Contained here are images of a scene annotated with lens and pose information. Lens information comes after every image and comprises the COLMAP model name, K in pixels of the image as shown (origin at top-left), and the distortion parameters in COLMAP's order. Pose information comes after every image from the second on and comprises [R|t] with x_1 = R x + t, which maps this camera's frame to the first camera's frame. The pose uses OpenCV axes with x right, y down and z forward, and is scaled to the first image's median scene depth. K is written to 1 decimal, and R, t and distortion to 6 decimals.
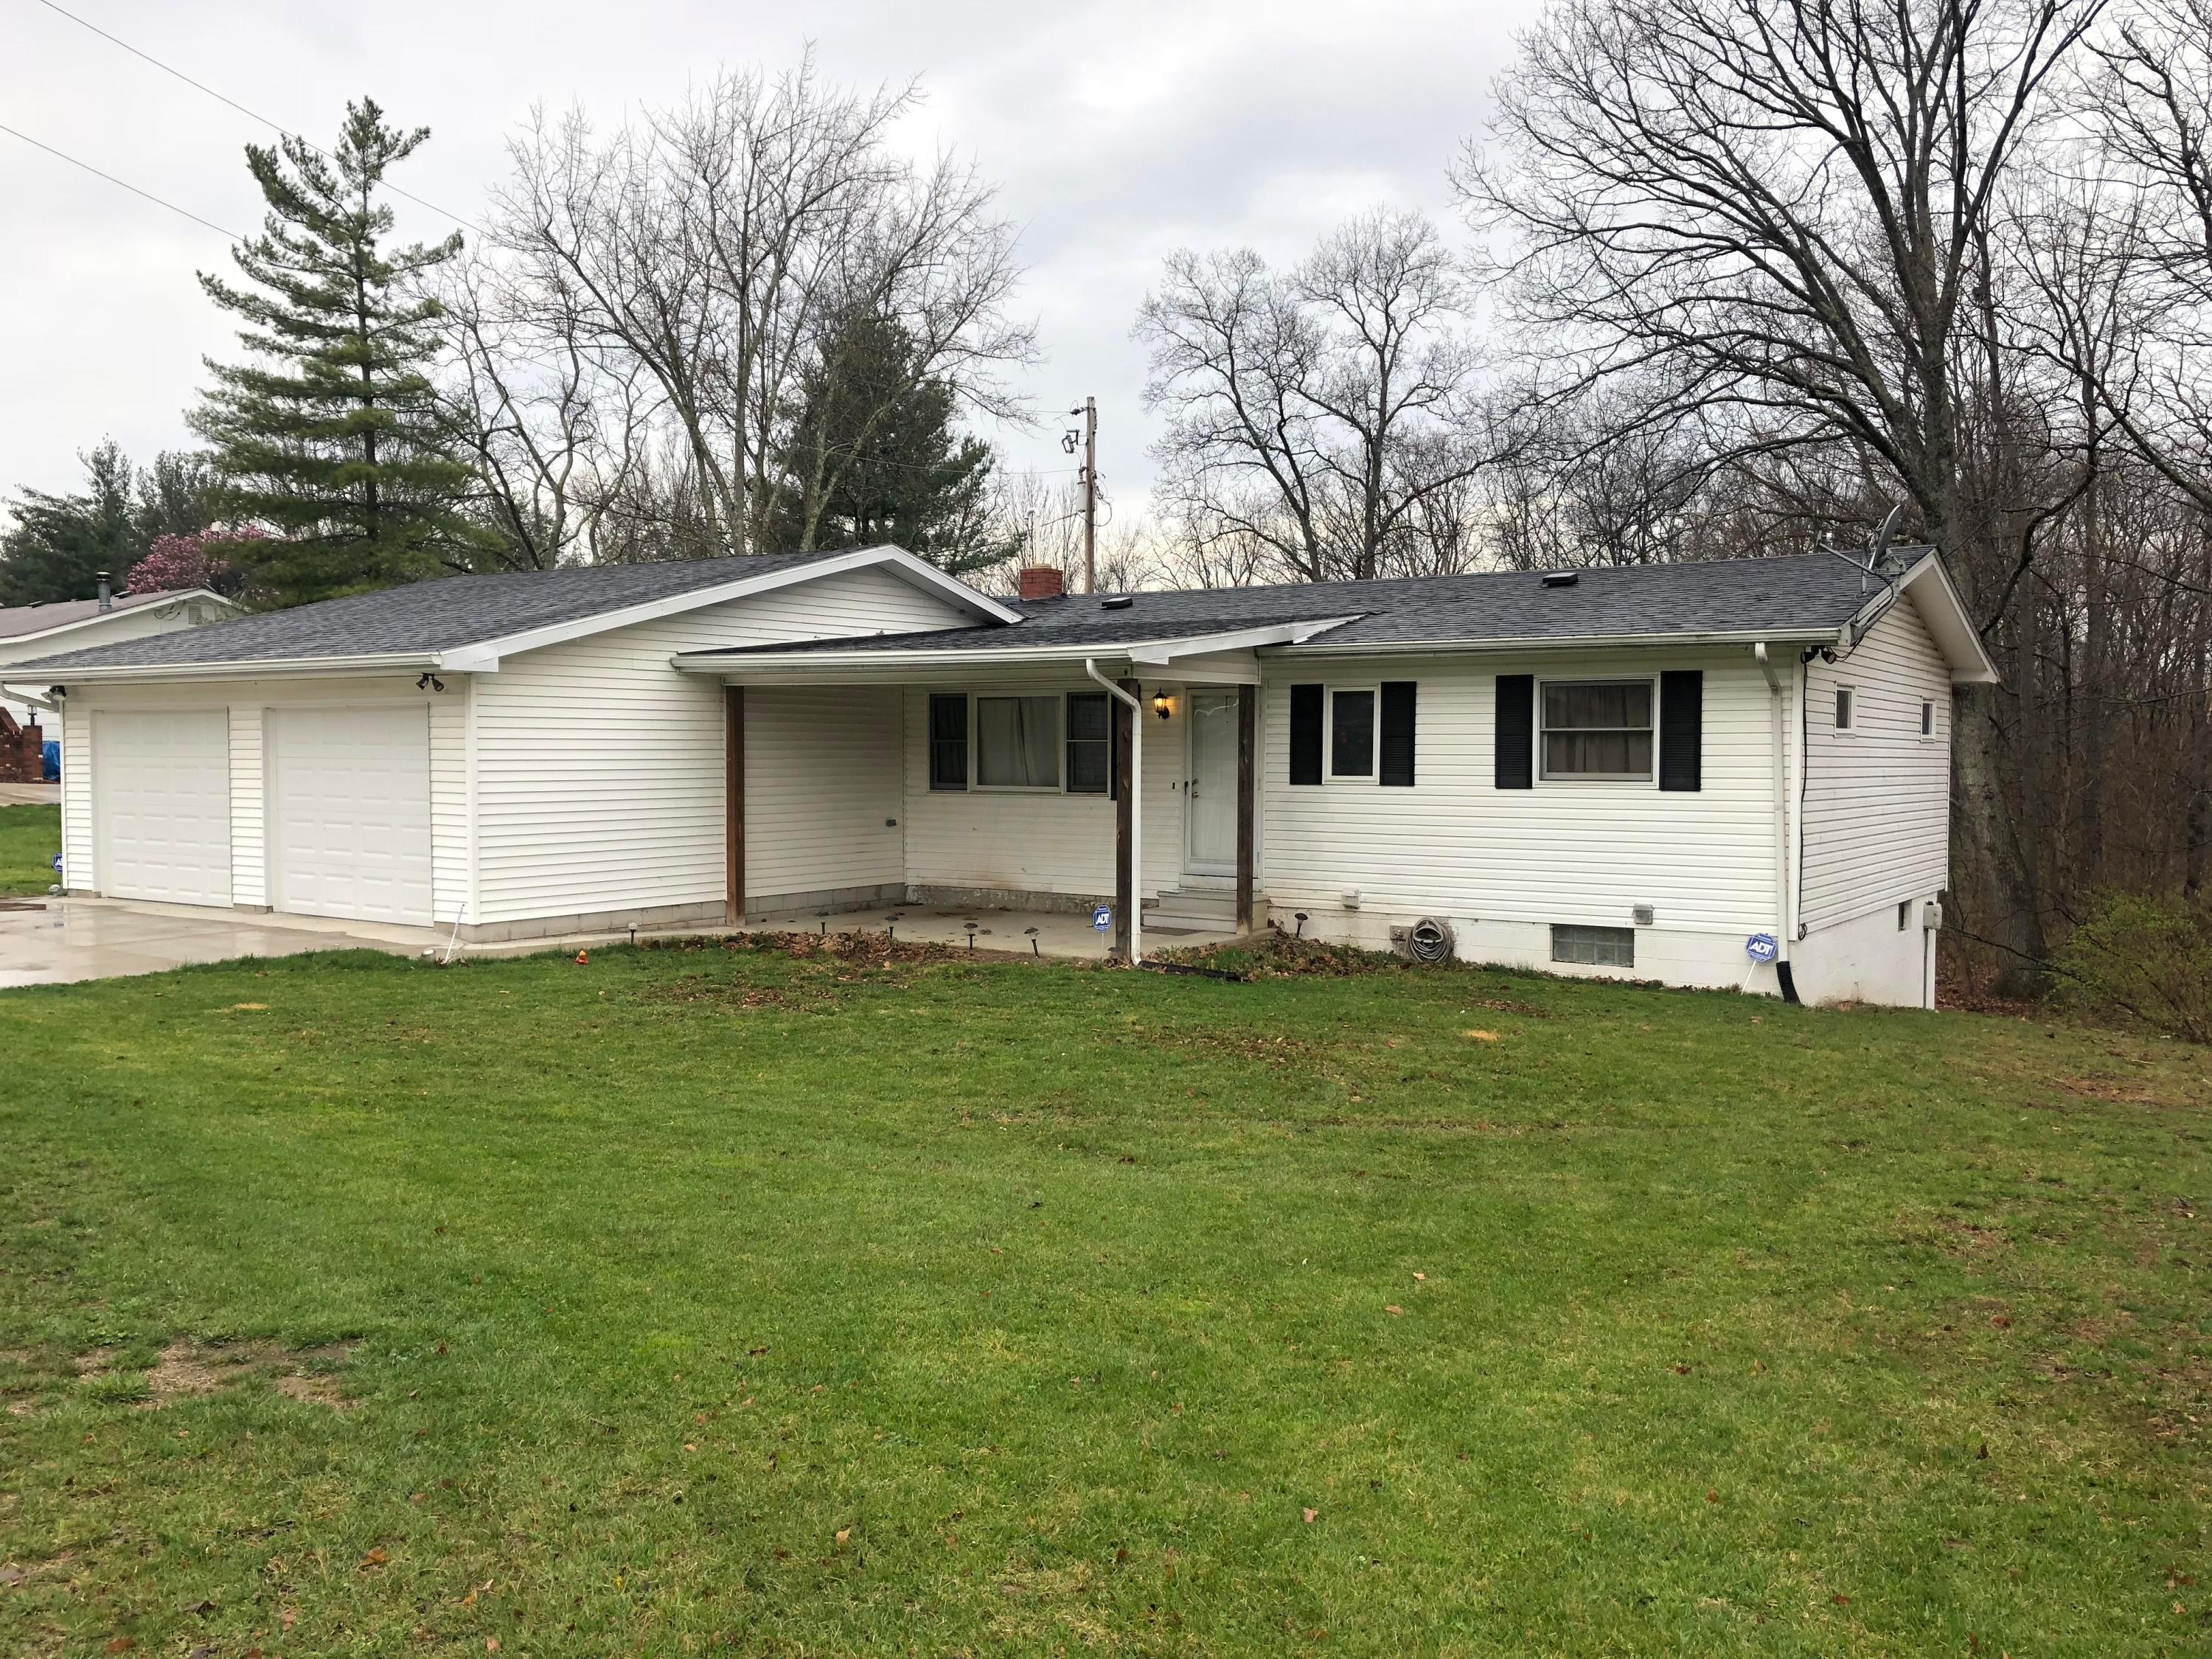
lens RADIAL K [[1787.2, 0, 1106.0], [0, 1787.2, 829.5], [0, 0, 1]] dist [0.054573, -0.007257]
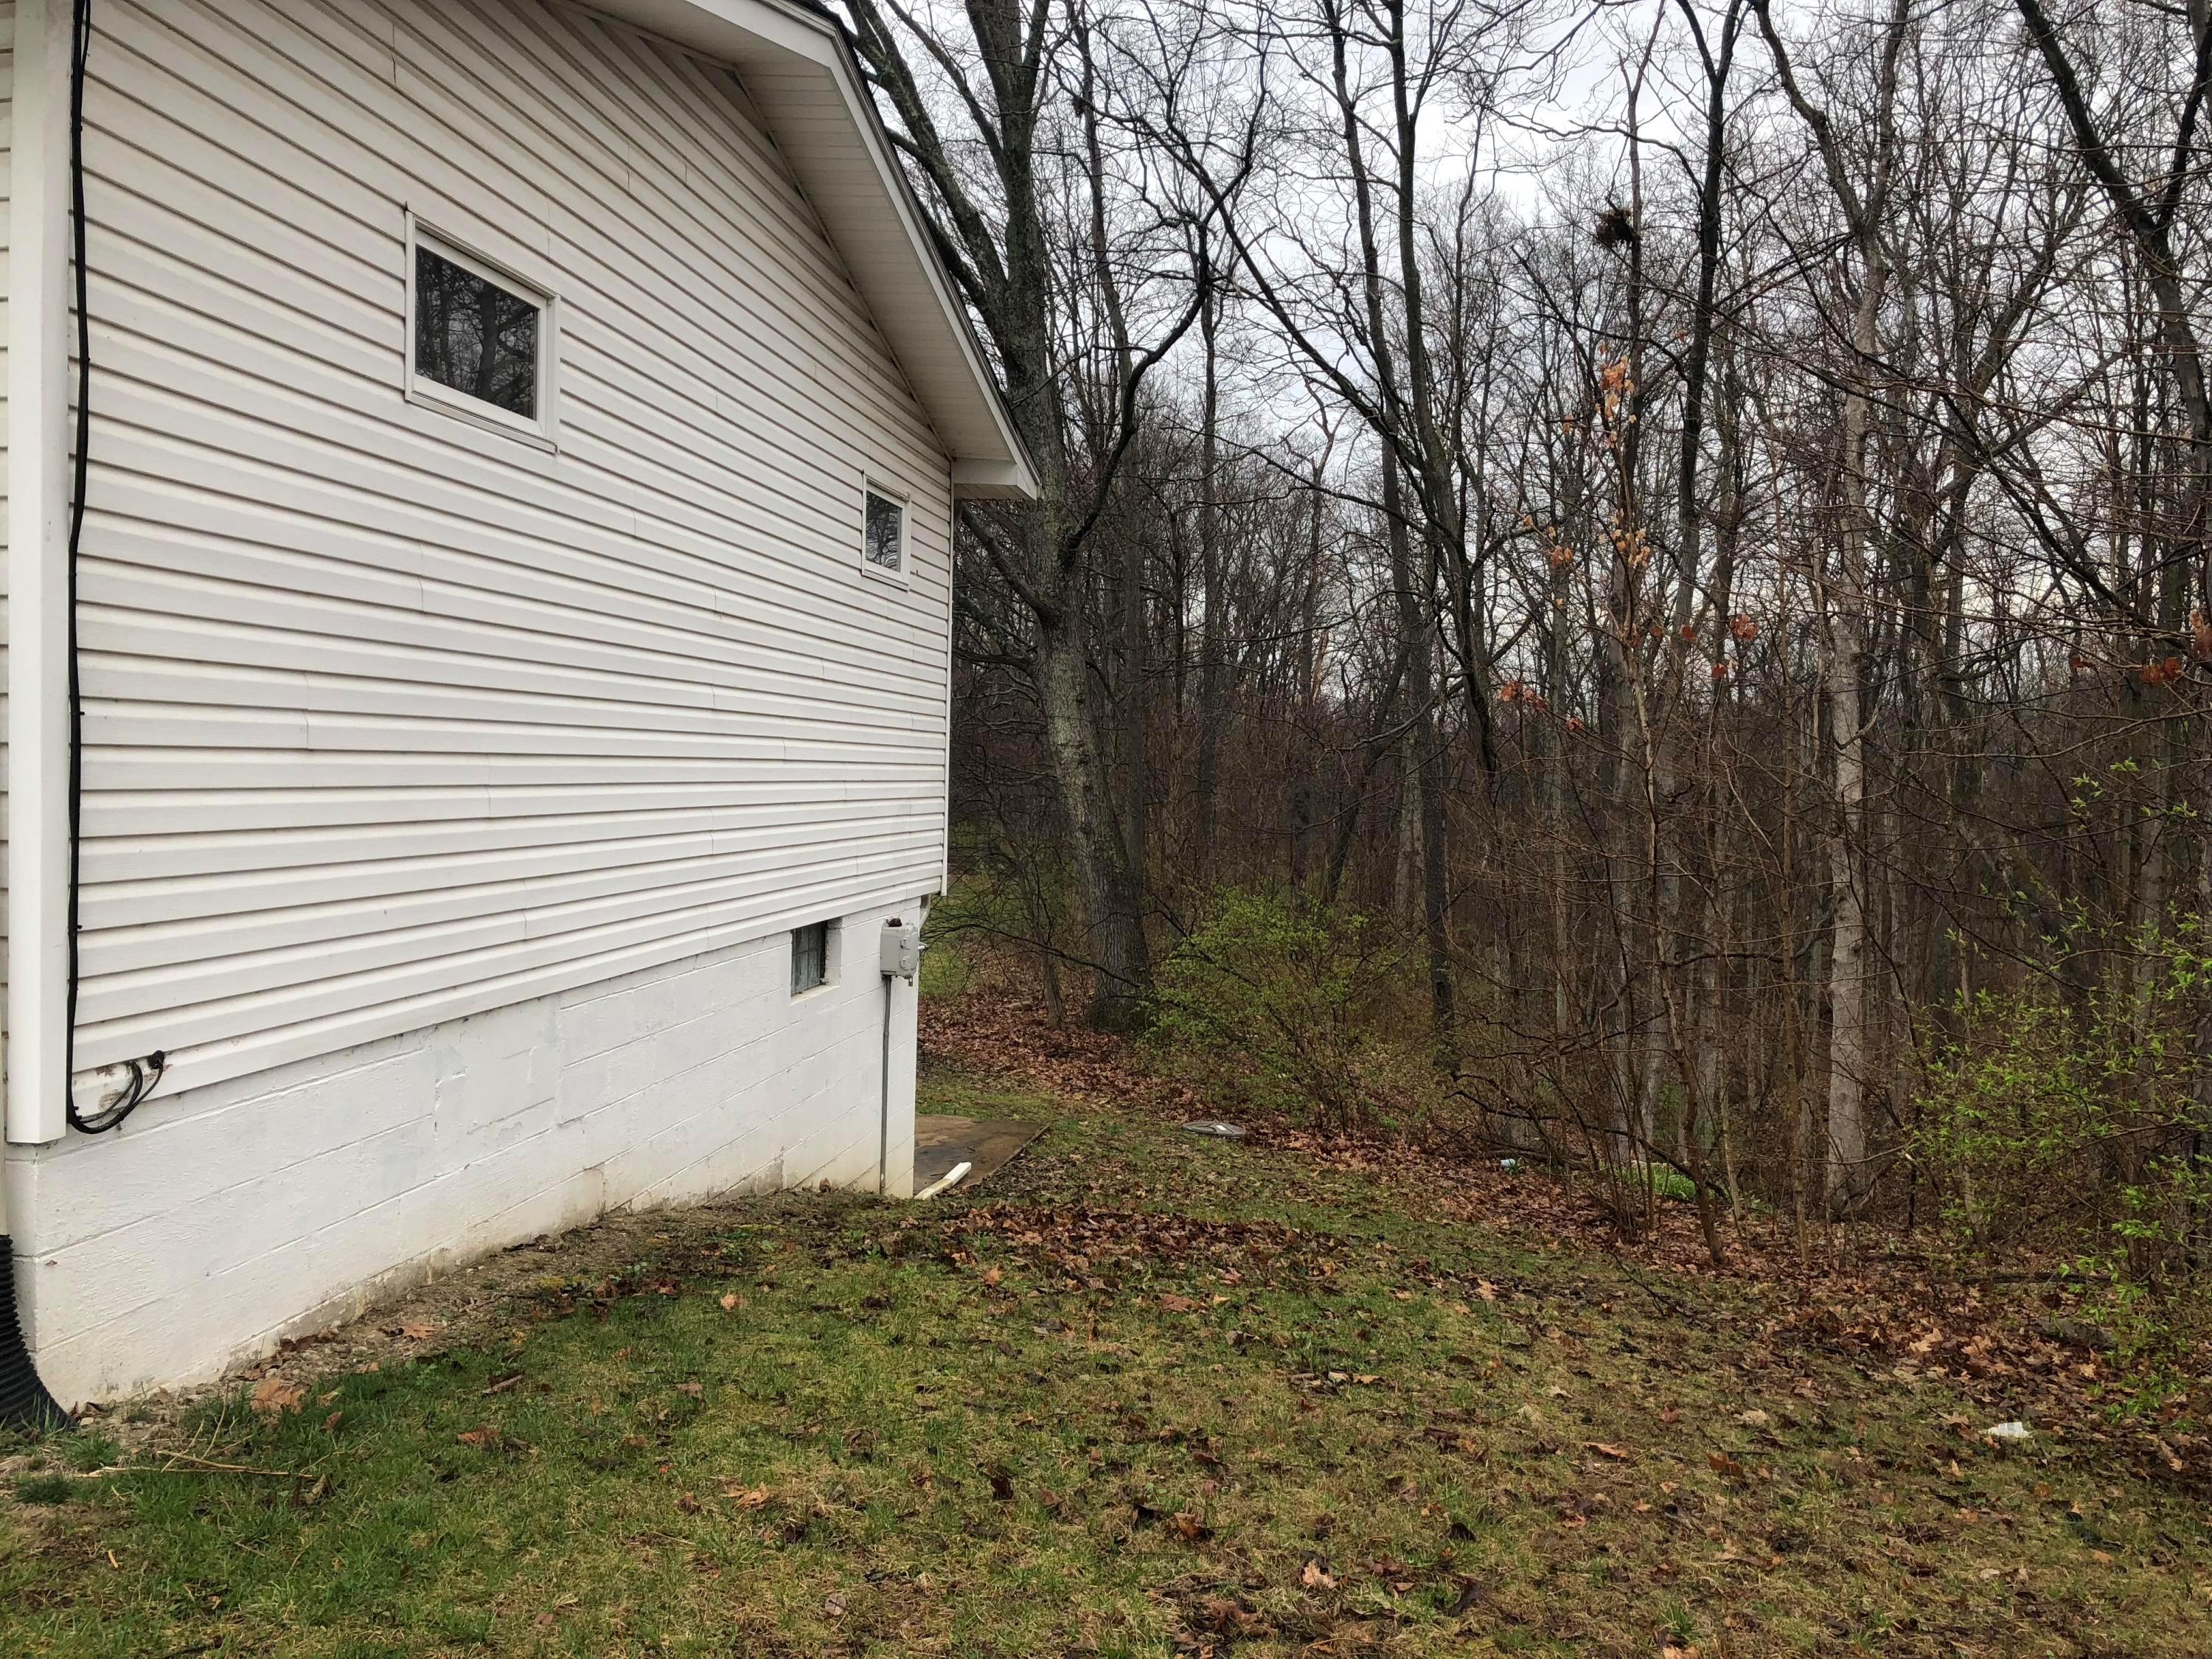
lens RADIAL K [[1787.2, 0, 1106.0], [0, 1787.2, 829.5], [0, 0, 1]] dist [0.054573, -0.007257]
pose [[0.905722, 0.007654, 0.423804, 0.265306], [-0.009430, 0.999953, 0.002094, 0.012688], [-0.423768, -0.005893, 0.905751, 0.474092]]
